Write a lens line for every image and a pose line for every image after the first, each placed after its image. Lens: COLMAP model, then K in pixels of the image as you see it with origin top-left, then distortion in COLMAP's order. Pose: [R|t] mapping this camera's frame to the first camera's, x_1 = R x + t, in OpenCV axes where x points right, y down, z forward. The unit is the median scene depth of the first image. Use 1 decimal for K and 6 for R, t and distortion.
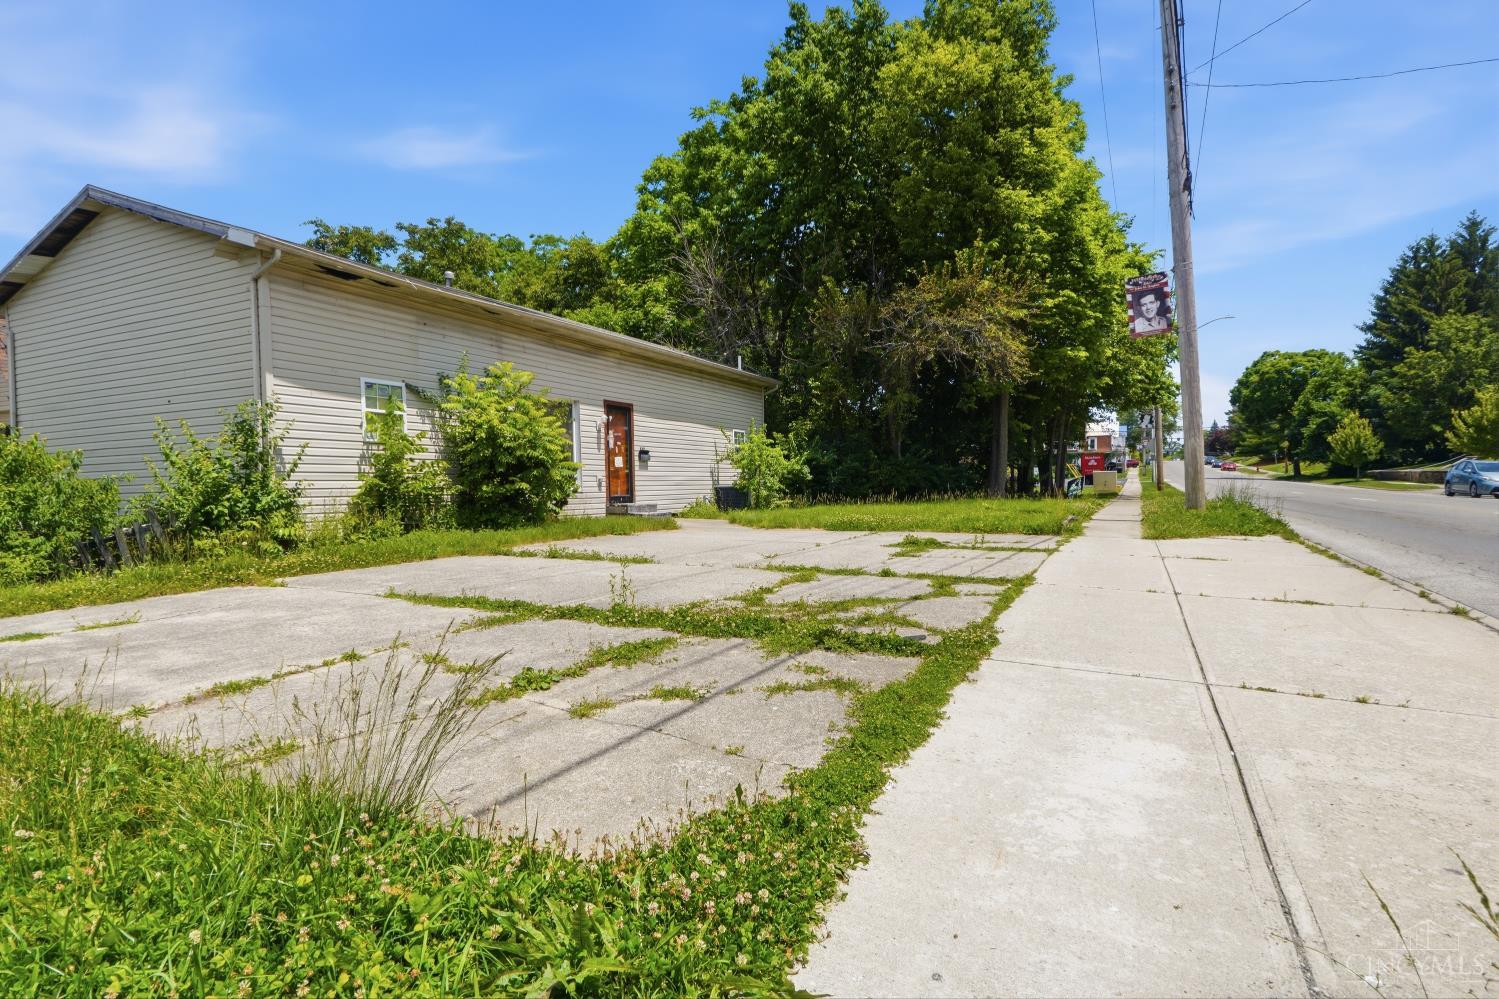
lens RADIAL K [[781.4, 0, 746.2], [0, 781.4, 498.6], [0, 0, 1]] dist [-0.002823, 0.001679]
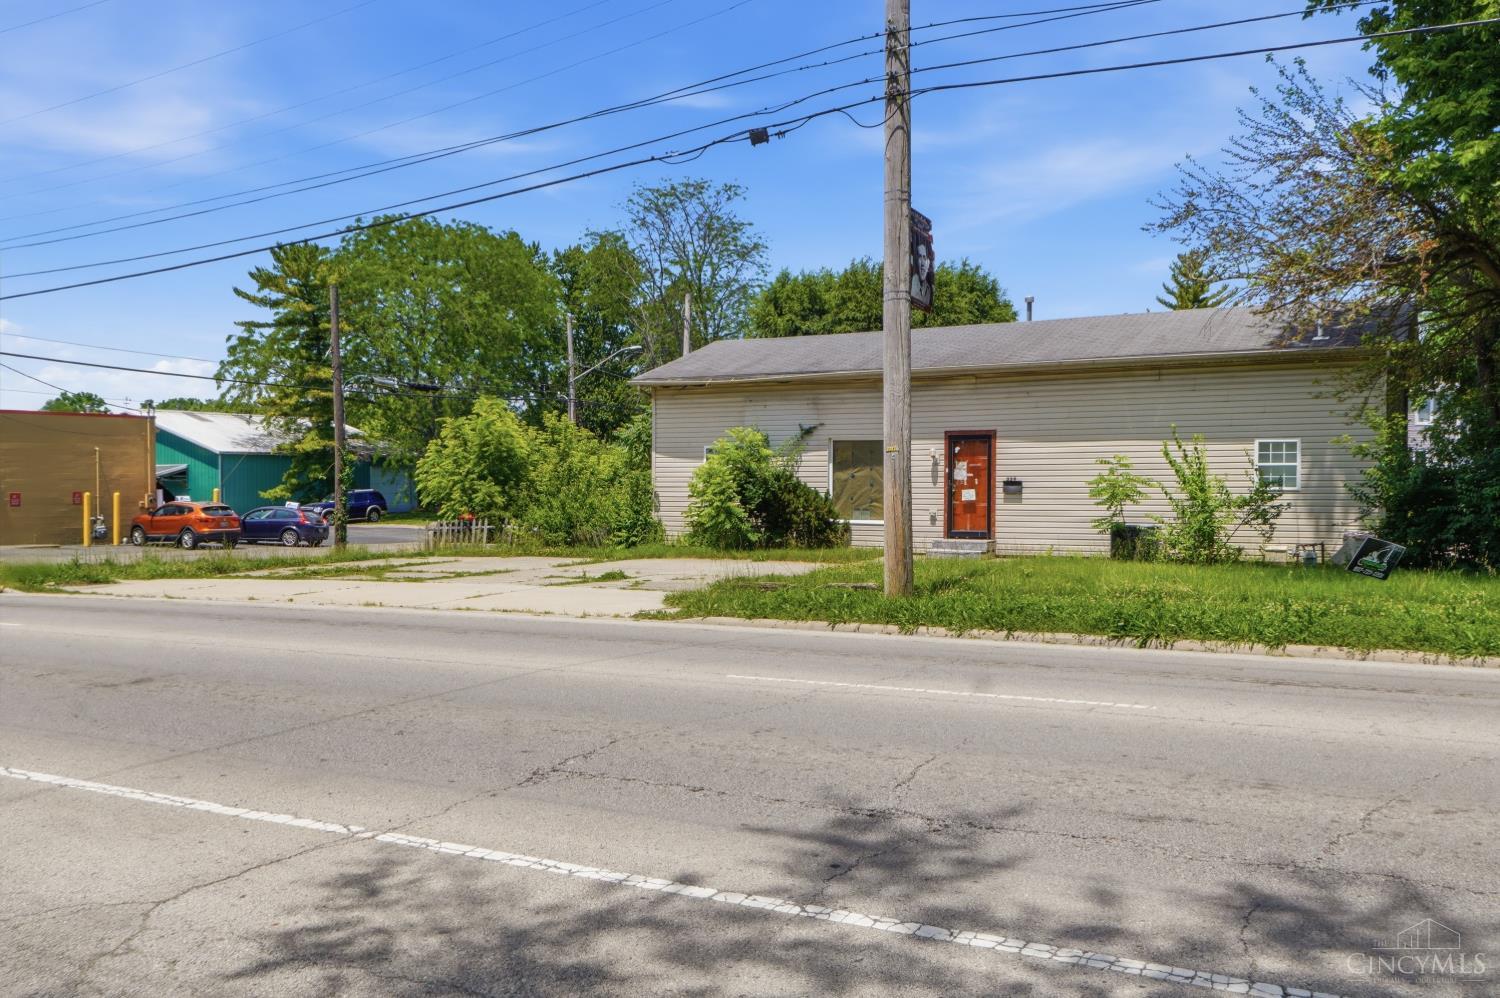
lens RADIAL K [[1302.6, 0, 701.2], [0, 1302.6, 467.2], [0, 0, 1]] dist [0.019358, -0.018451]
pose [[-0.108829, 0.001821, -0.994059, 1.186176], [-0.013872, 0.999898, 0.003350, -0.067530], [0.993964, 0.014154, -0.108792, 0.711557]]
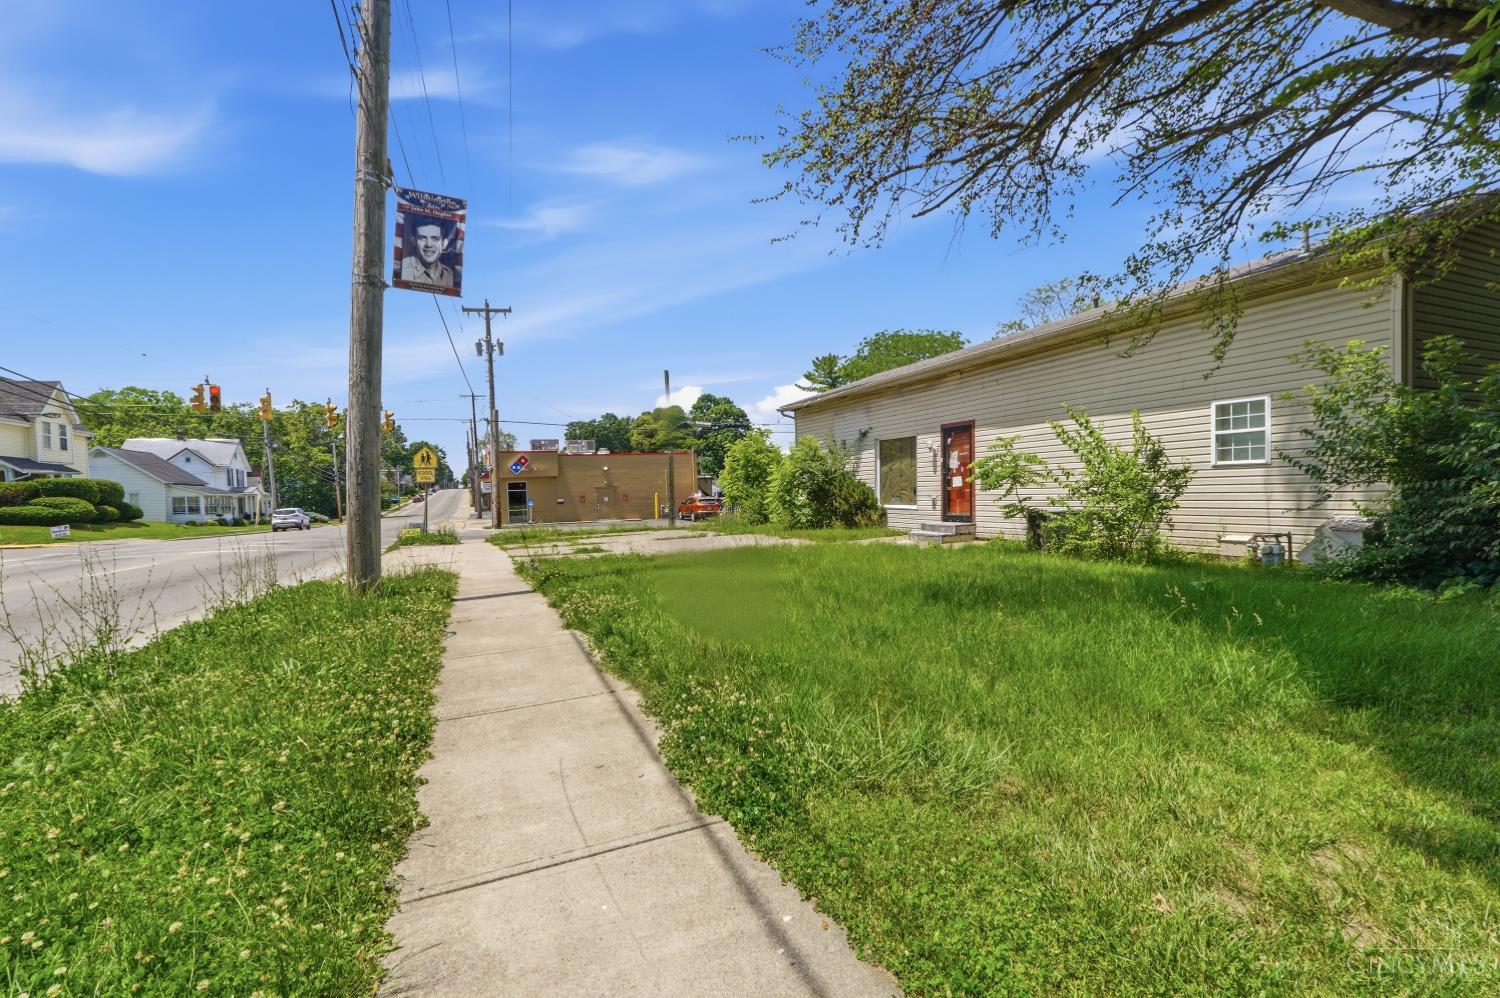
lens RADIAL K [[669.6, 0, 716.1], [0, 669.6, 493.0], [0, 0, 1]] dist [-0.006586, -0.001303]
pose [[-0.678280, 0.036314, -0.733905, 0.573505], [0.026978, 0.999335, 0.024515, -0.051672], [0.734308, -0.003172, -0.678809, 1.135714]]
